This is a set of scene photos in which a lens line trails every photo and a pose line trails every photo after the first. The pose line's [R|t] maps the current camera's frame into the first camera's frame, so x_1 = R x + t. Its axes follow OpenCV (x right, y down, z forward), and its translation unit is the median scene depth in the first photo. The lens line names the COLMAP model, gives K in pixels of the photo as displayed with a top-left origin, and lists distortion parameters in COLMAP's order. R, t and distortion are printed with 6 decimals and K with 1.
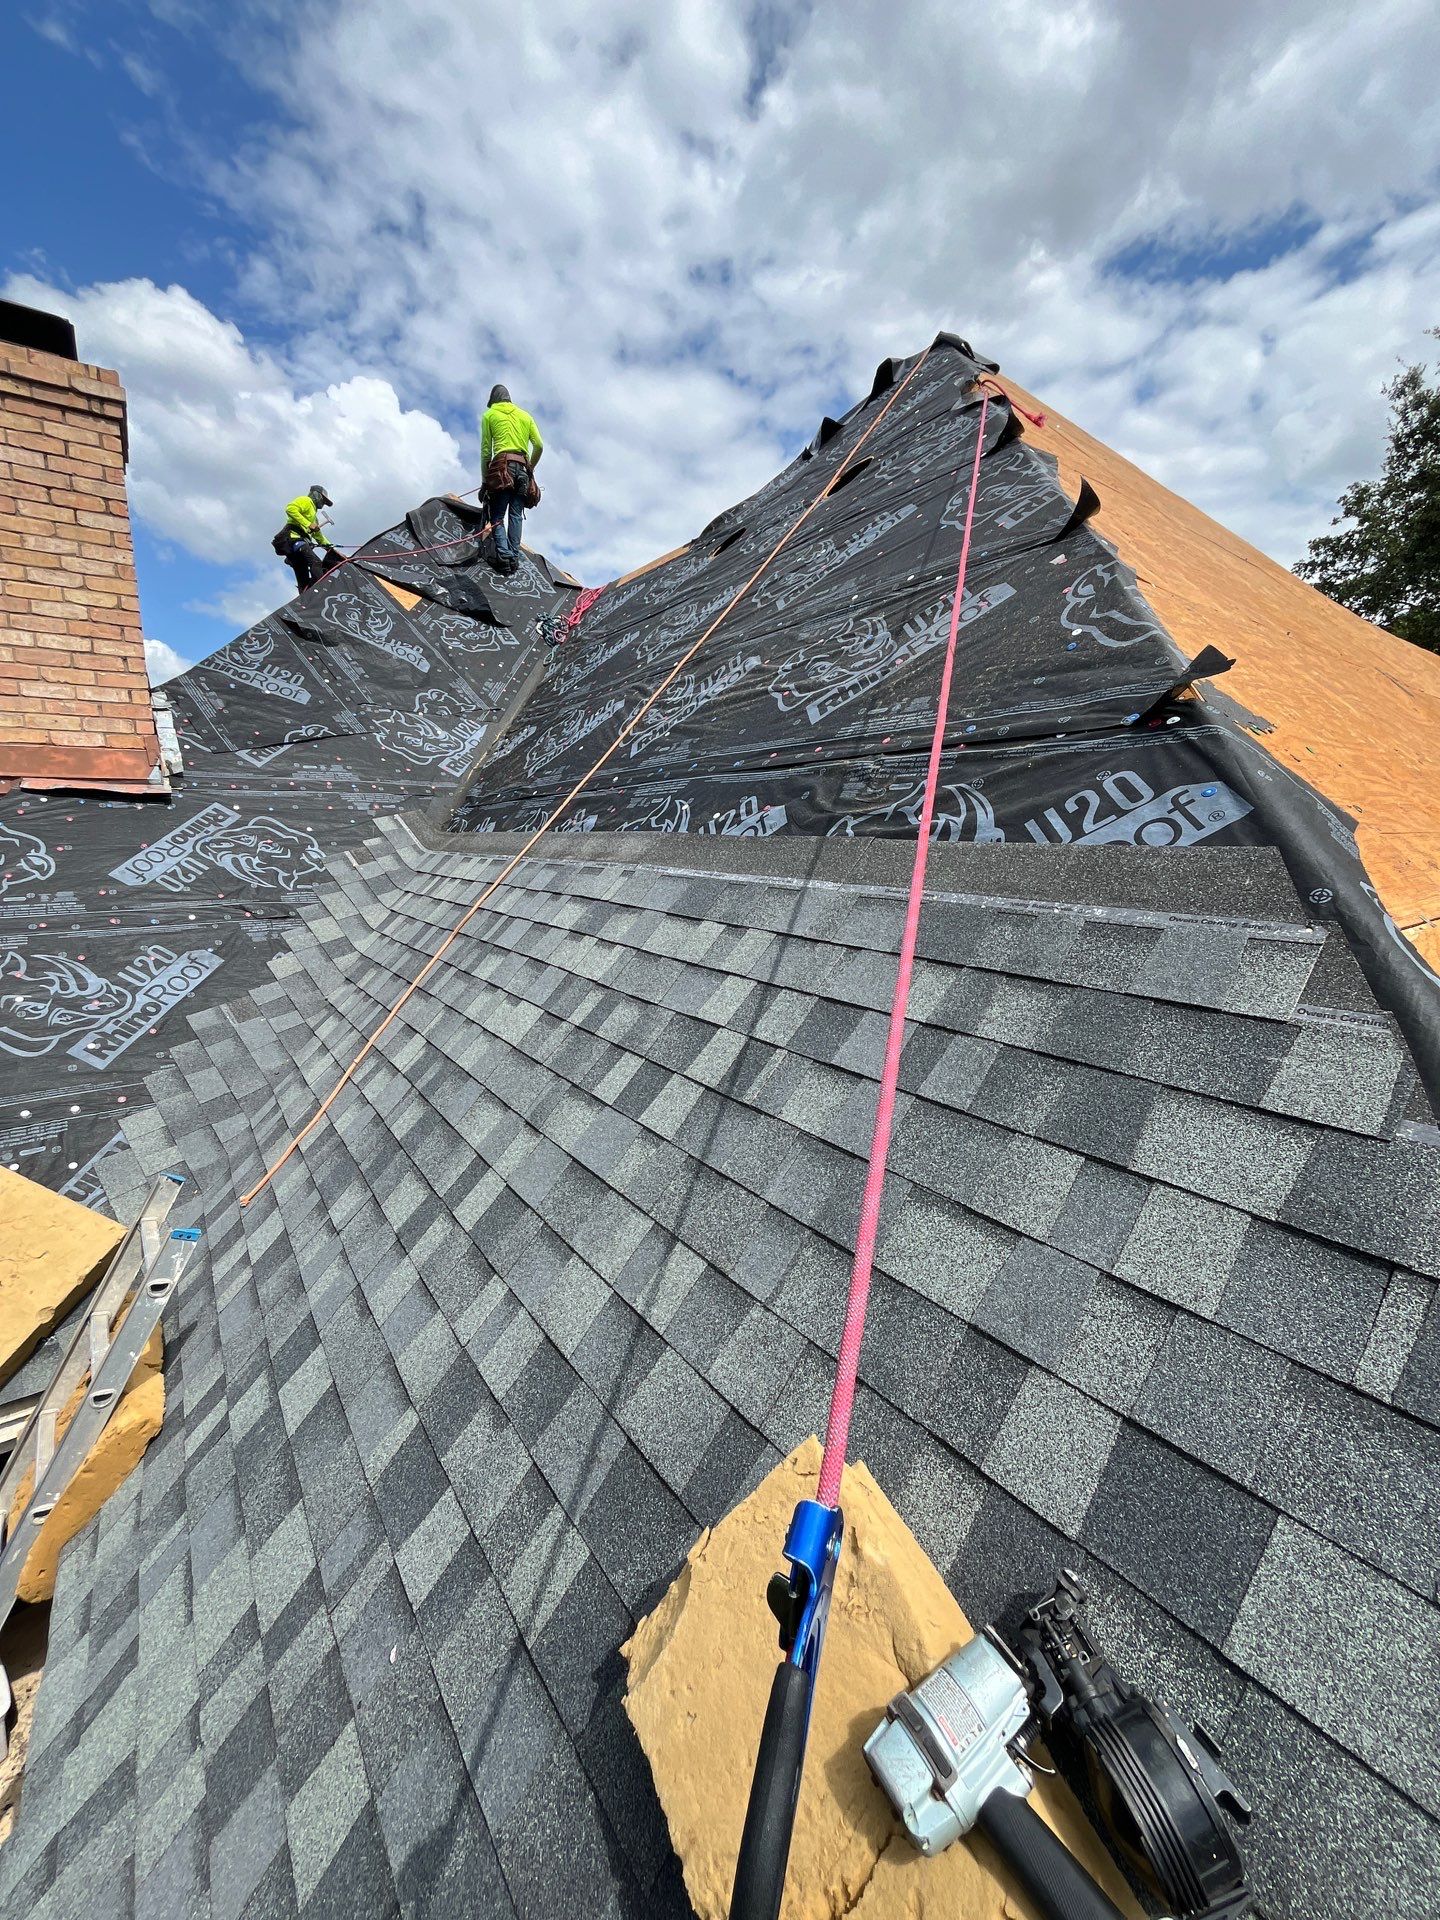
lens RADIAL K [[761.3, 0, 720.0], [0, 761.3, 960.0], [0, 0, 1]] dist [0.010394, -0.004801]
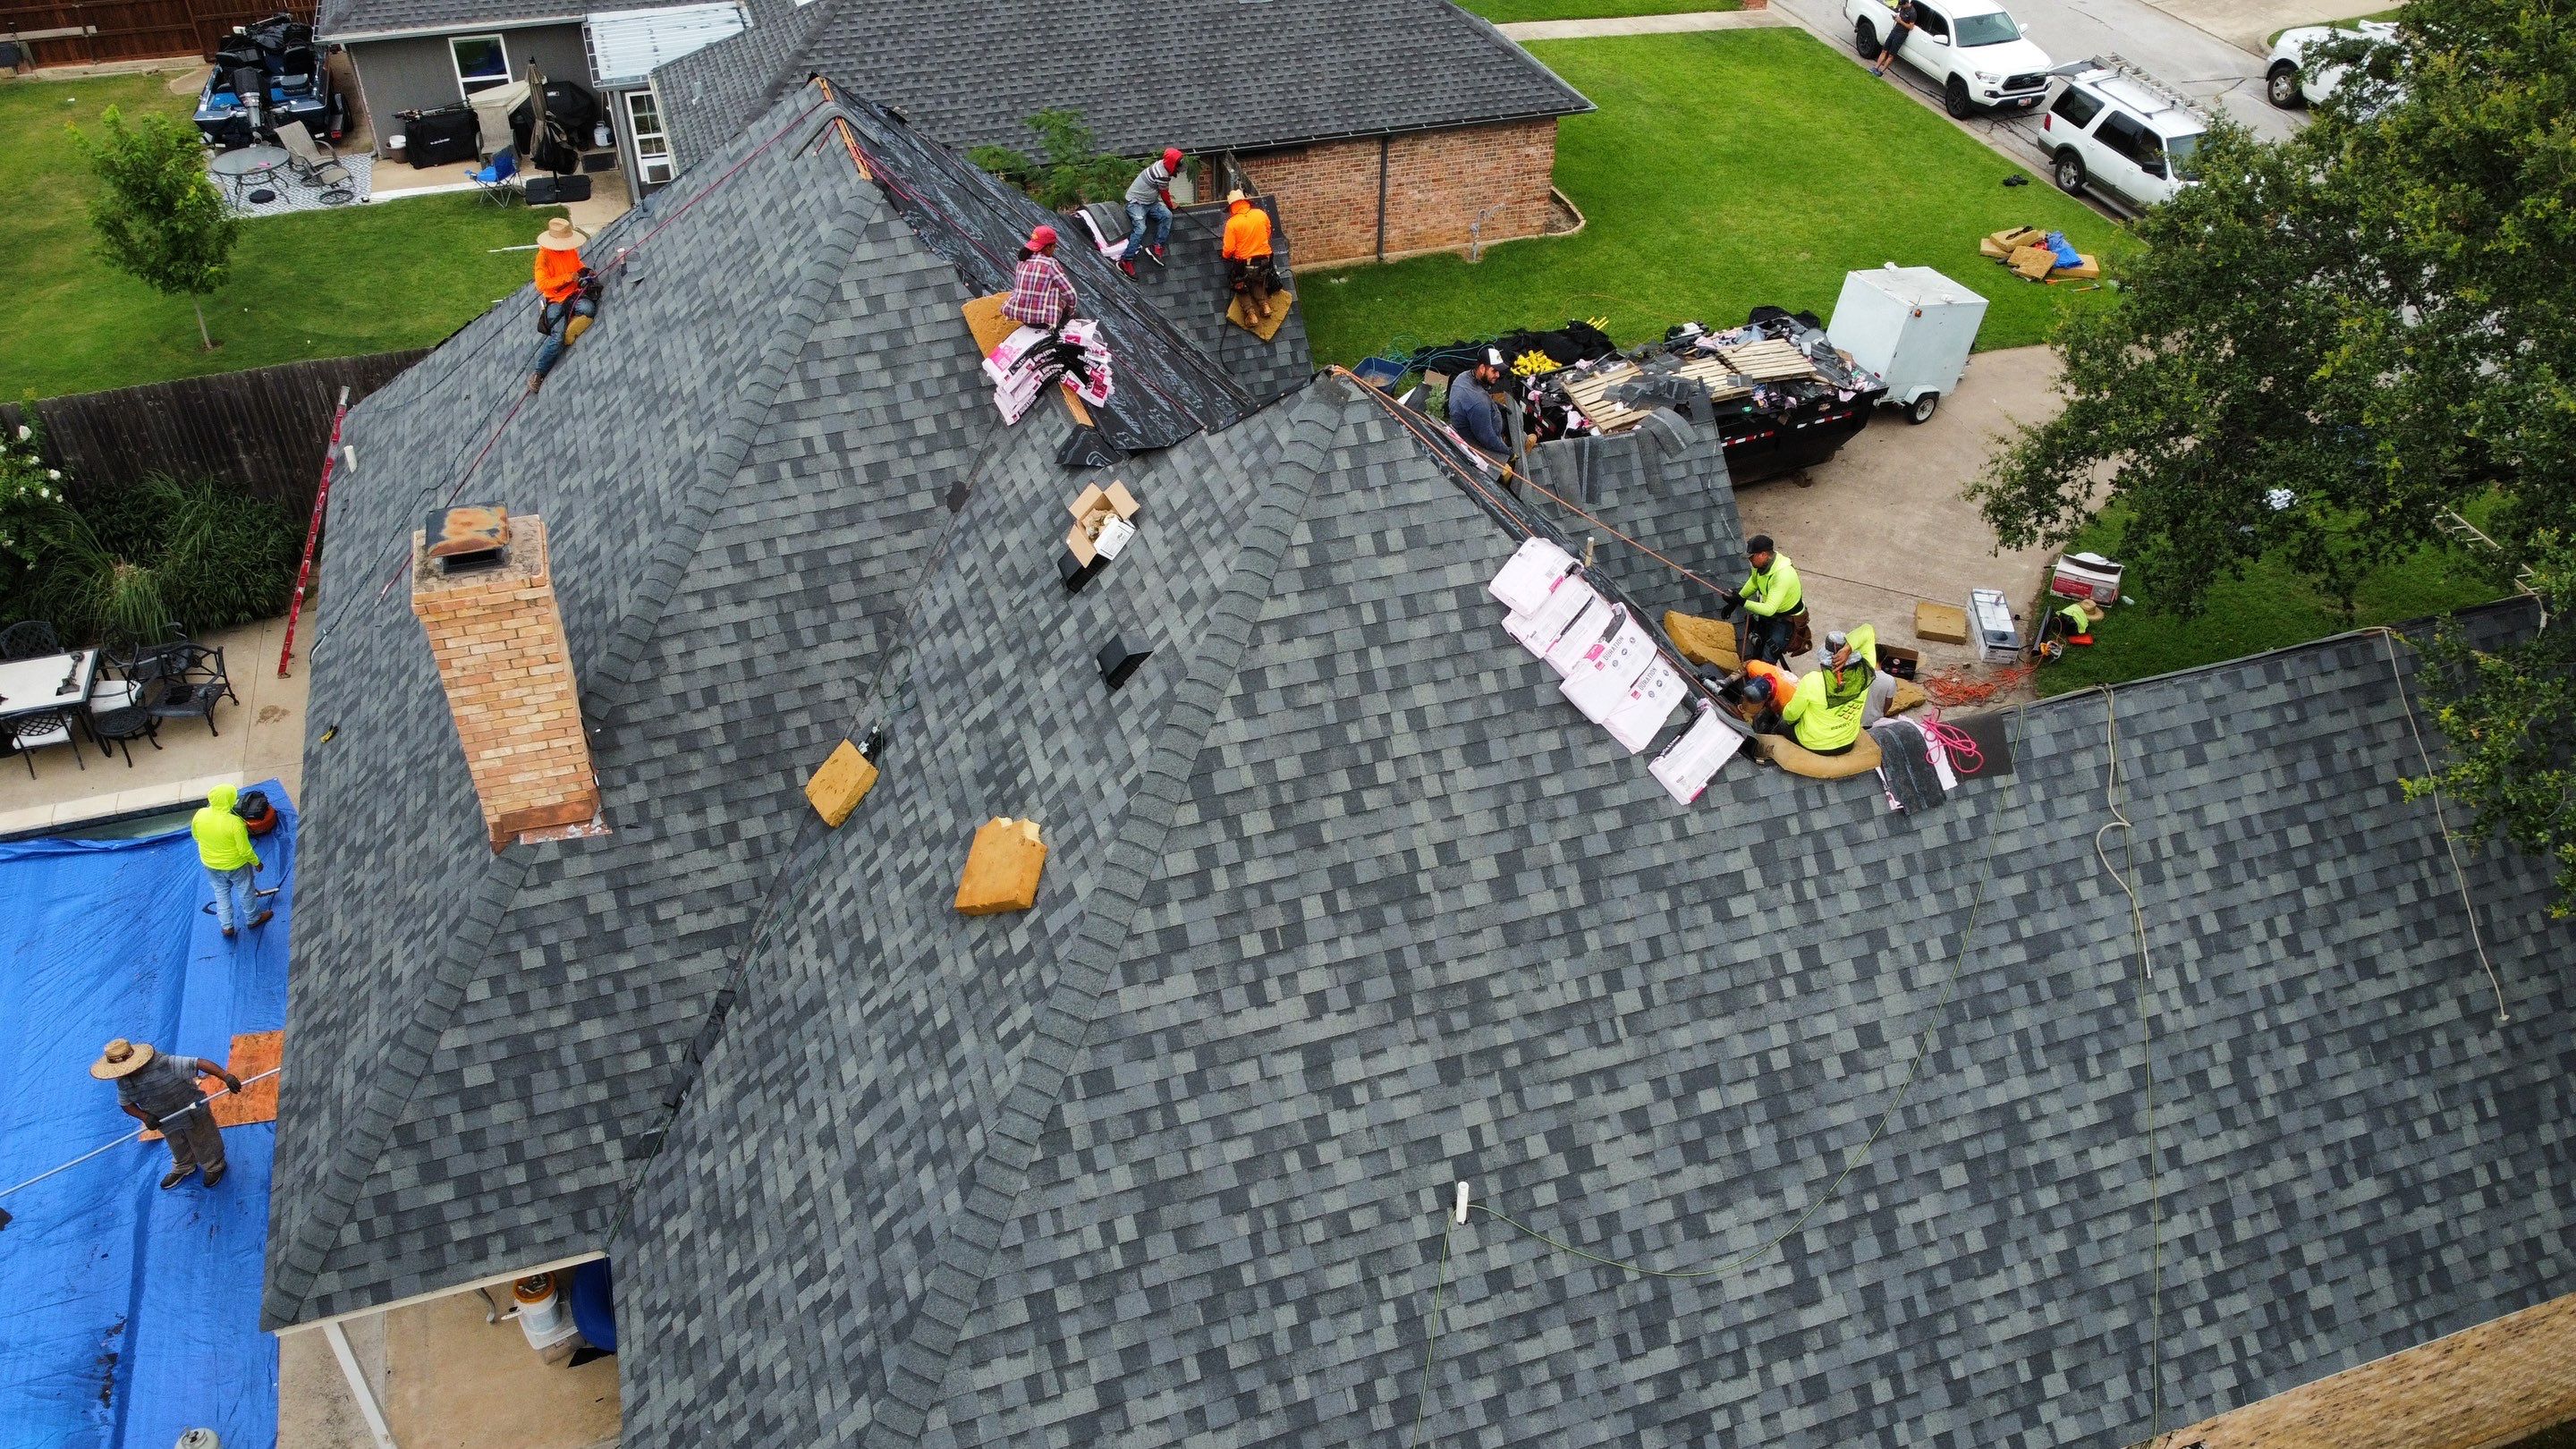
lens RADIAL K [[1947.0, 0, 1289.0], [0, 1947.0, 737.0], [0, 0, 1]] dist [0.006967, -0.014868]
pose [[0.952969, 0.201052, -0.226778, 3.861384], [-0.070142, 0.874273, 0.480340, -7.039964], [0.294839, -0.441843, 0.847257, -4.887336]]
